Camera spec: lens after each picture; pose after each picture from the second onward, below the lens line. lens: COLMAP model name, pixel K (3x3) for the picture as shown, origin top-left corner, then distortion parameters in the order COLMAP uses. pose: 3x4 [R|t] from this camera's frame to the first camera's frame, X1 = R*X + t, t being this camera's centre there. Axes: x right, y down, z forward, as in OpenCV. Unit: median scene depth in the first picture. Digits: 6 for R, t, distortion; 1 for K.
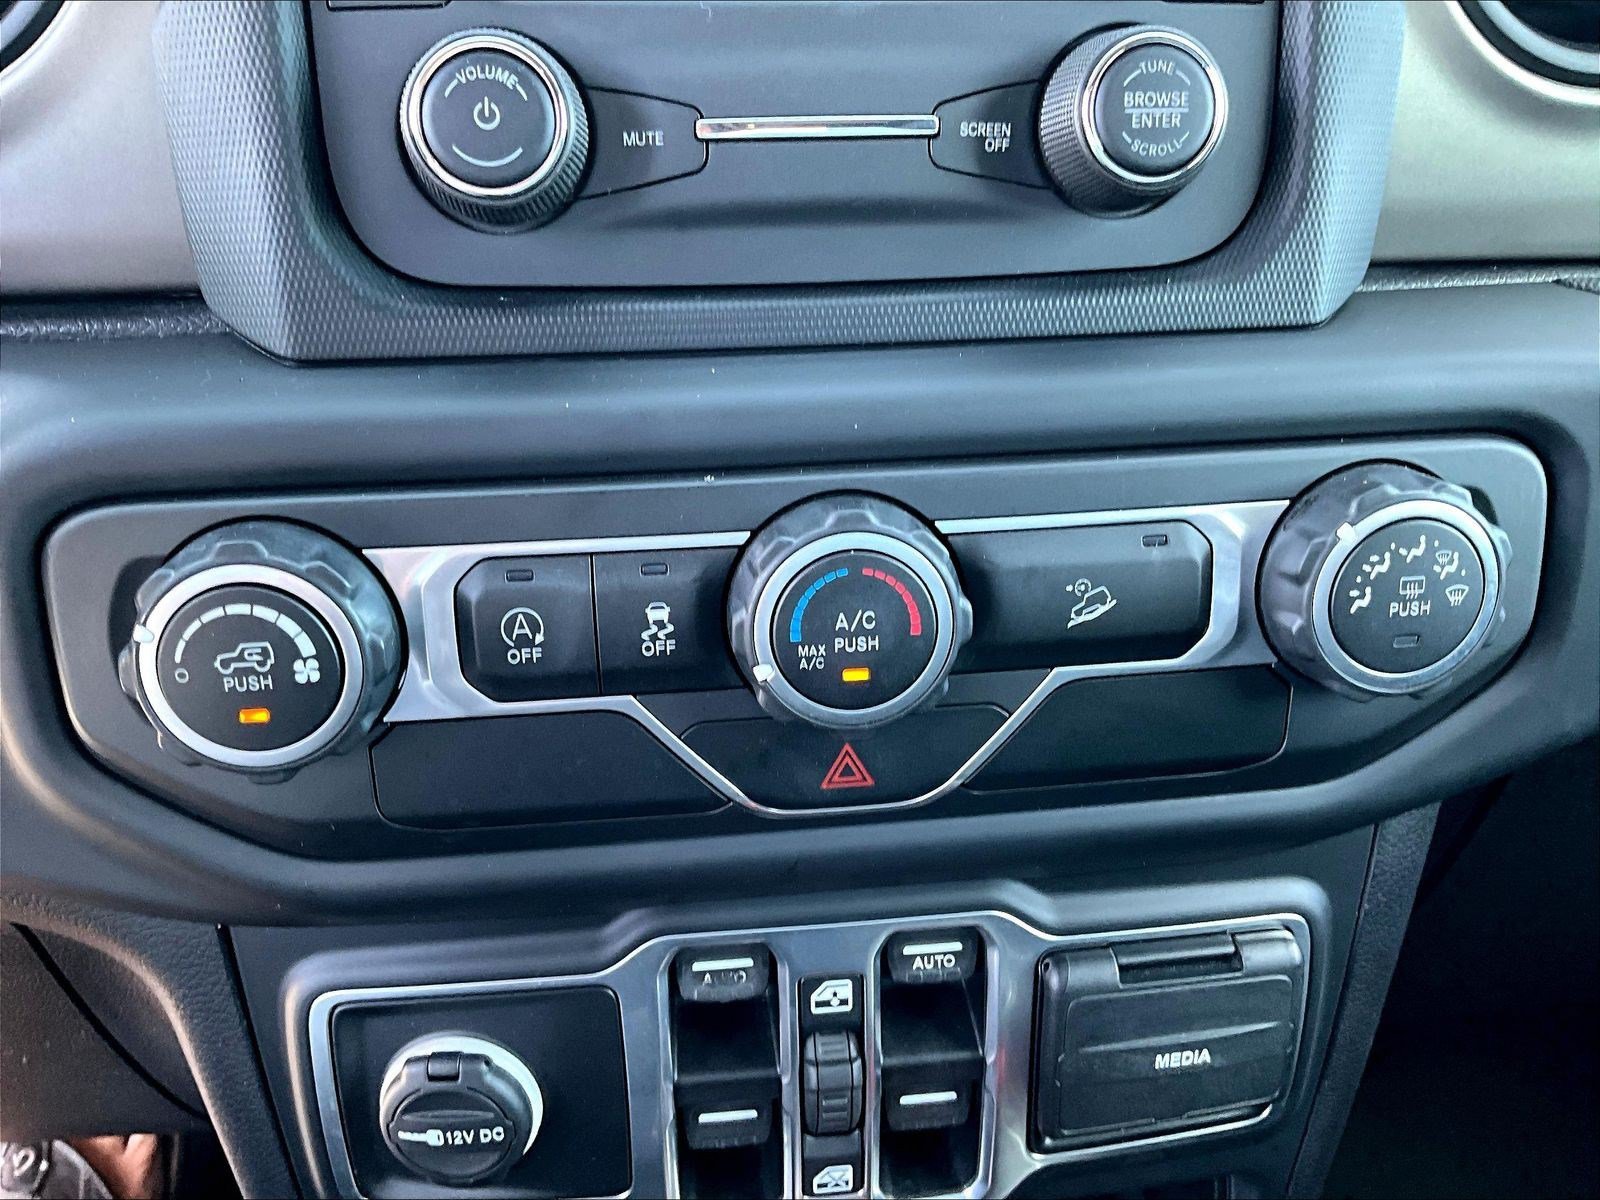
lens RADIAL K [[1373.7, 0, 793.3], [0, 1373.7, 605.5], [0, 0, 1]] dist [0.064296, -0.084865]
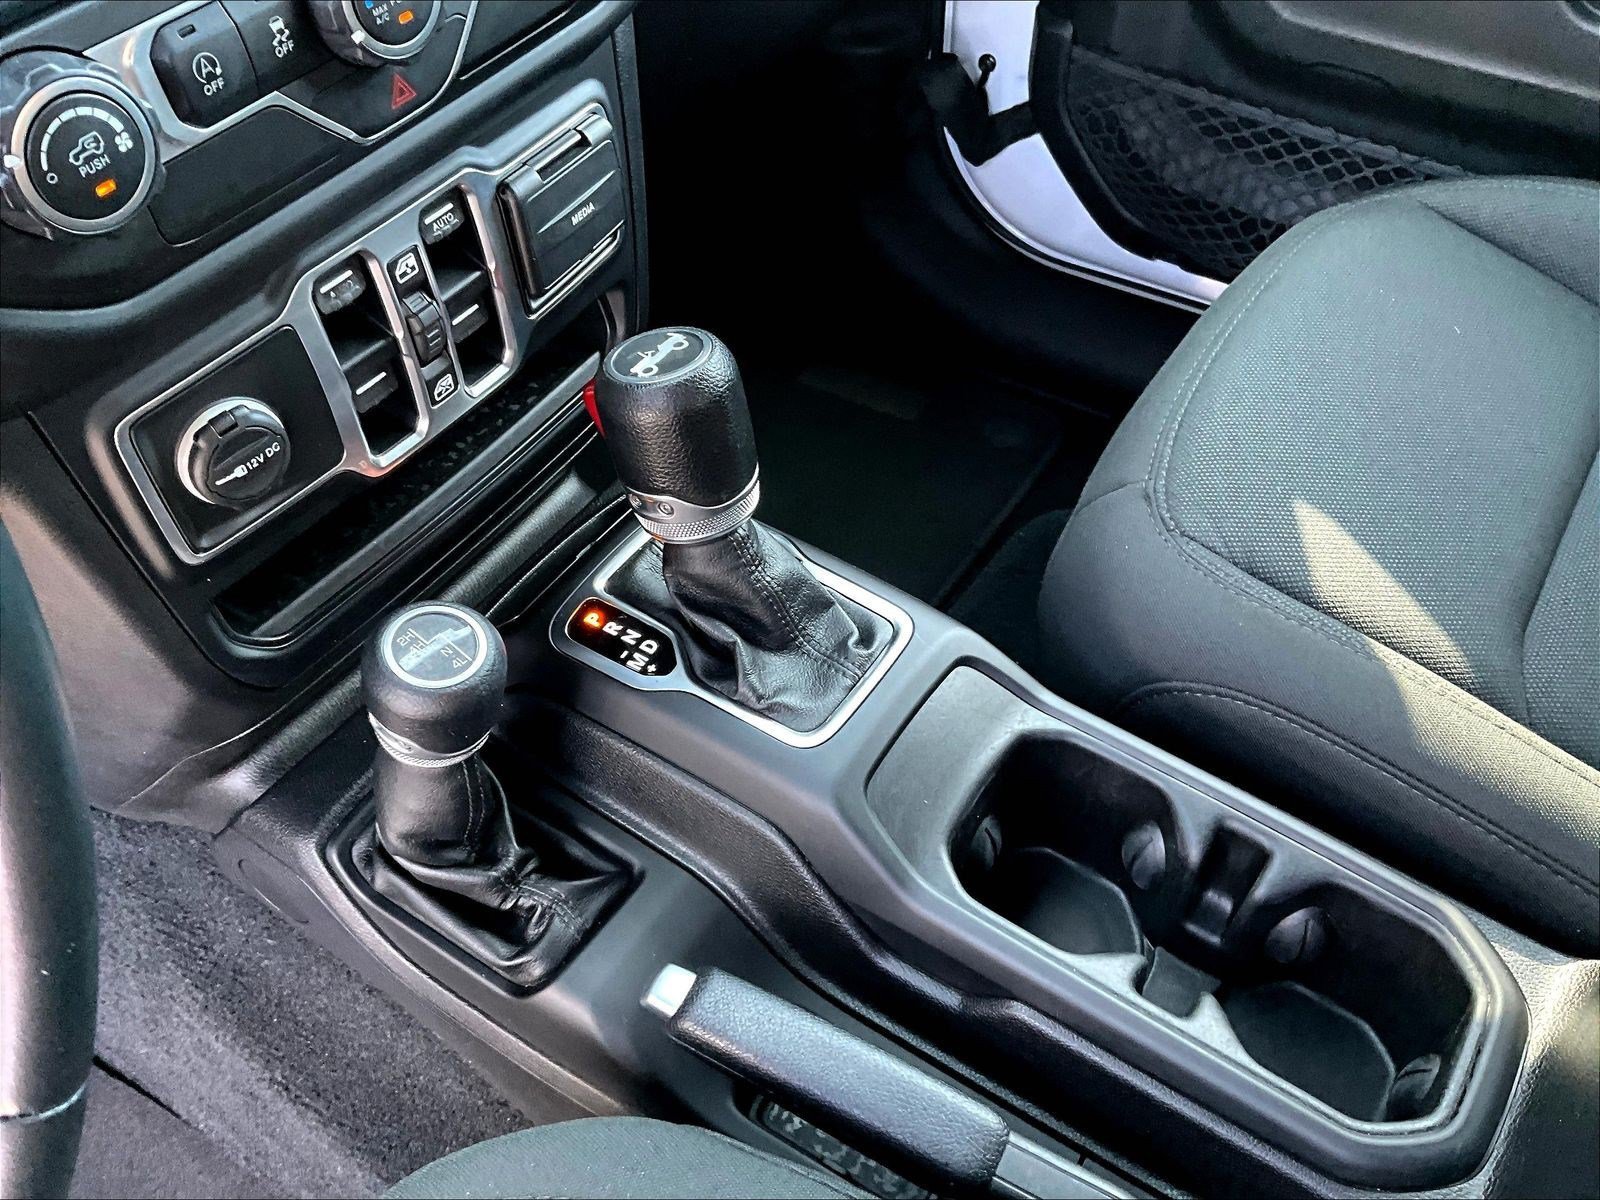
lens RADIAL K [[1373.7, 0, 830.1], [0, 1373.7, 638.3], [0, 0, 1]] dist [0.064296, -0.084865]
pose [[0.648577, -0.579919, 0.492994, -0.669399], [0.303653, 0.791059, 0.531056, -0.069037], [-0.697956, -0.194732, 0.689156, -0.484762]]
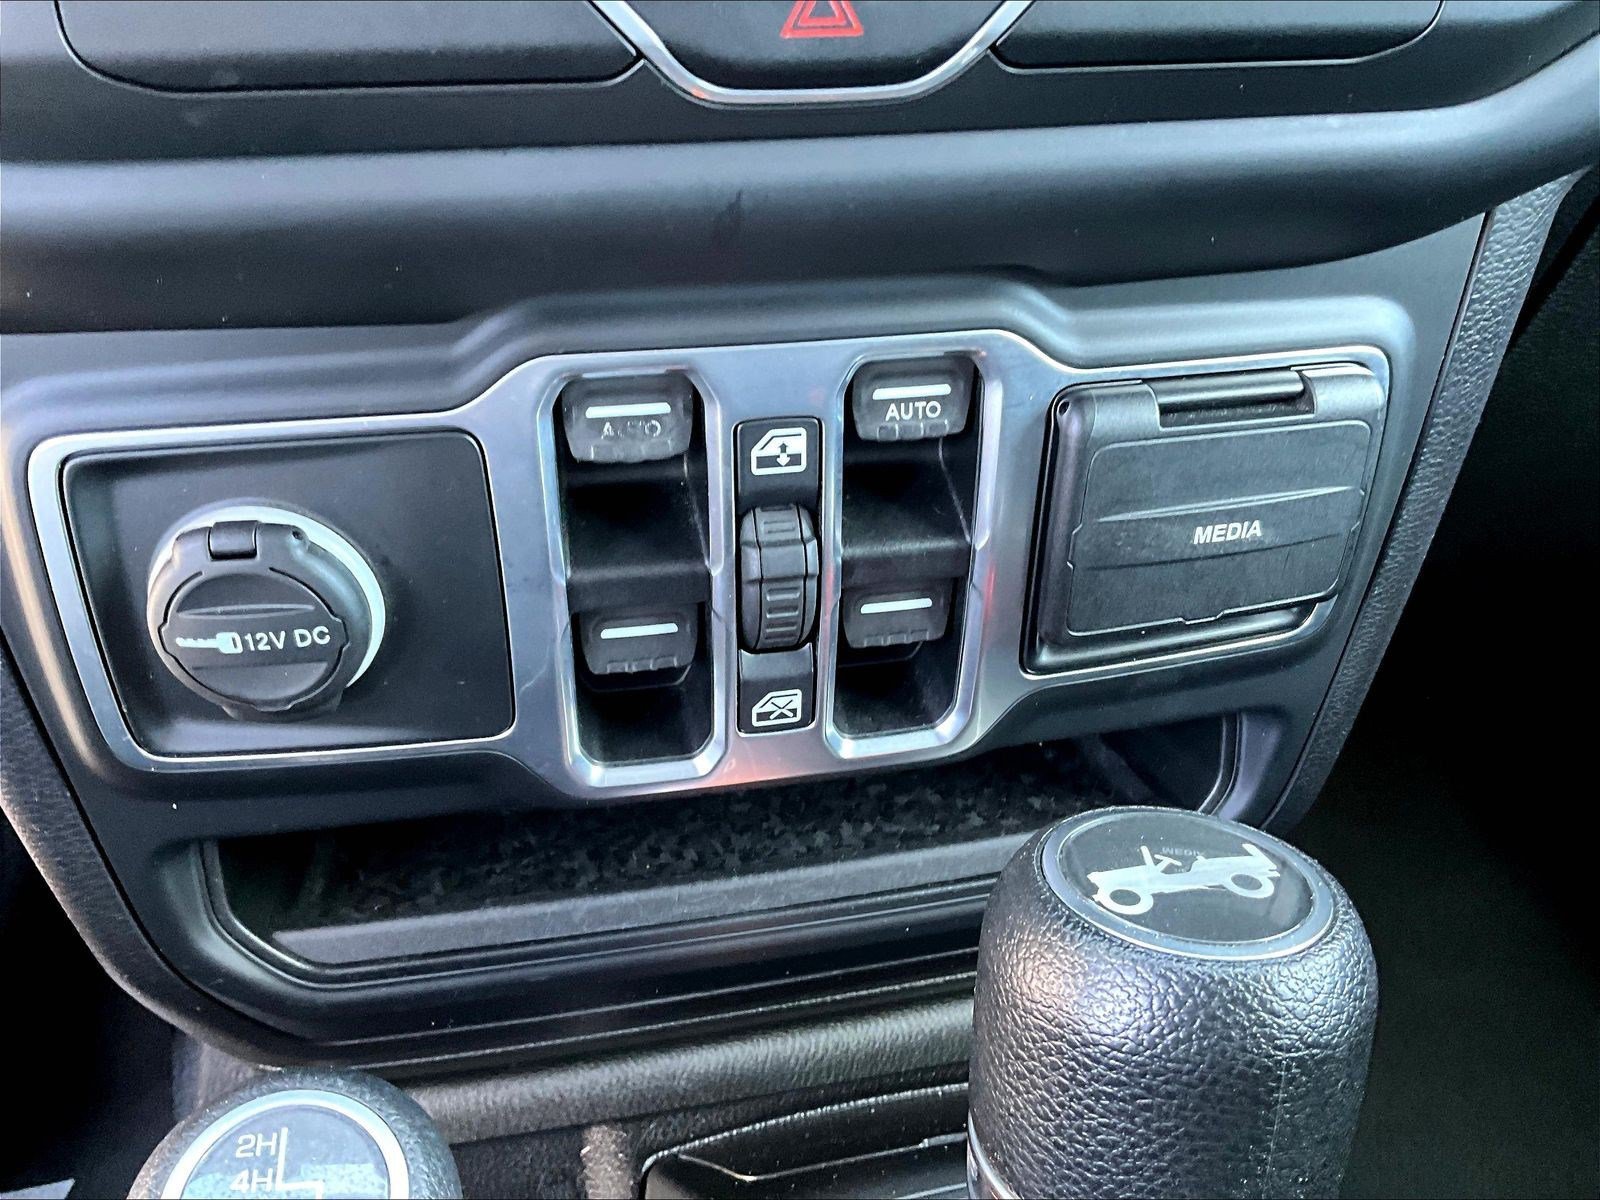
lens RADIAL K [[1373.7, 0, 810.4], [0, 1373.7, 588.4], [0, 0, 1]] dist [0.064296, -0.084865]
pose [[0.994435, -0.021123, 0.103211, -0.032763], [0.004567, 0.987415, 0.158082, 0.239114], [-0.105251, -0.156731, 0.982017, 0.264752]]
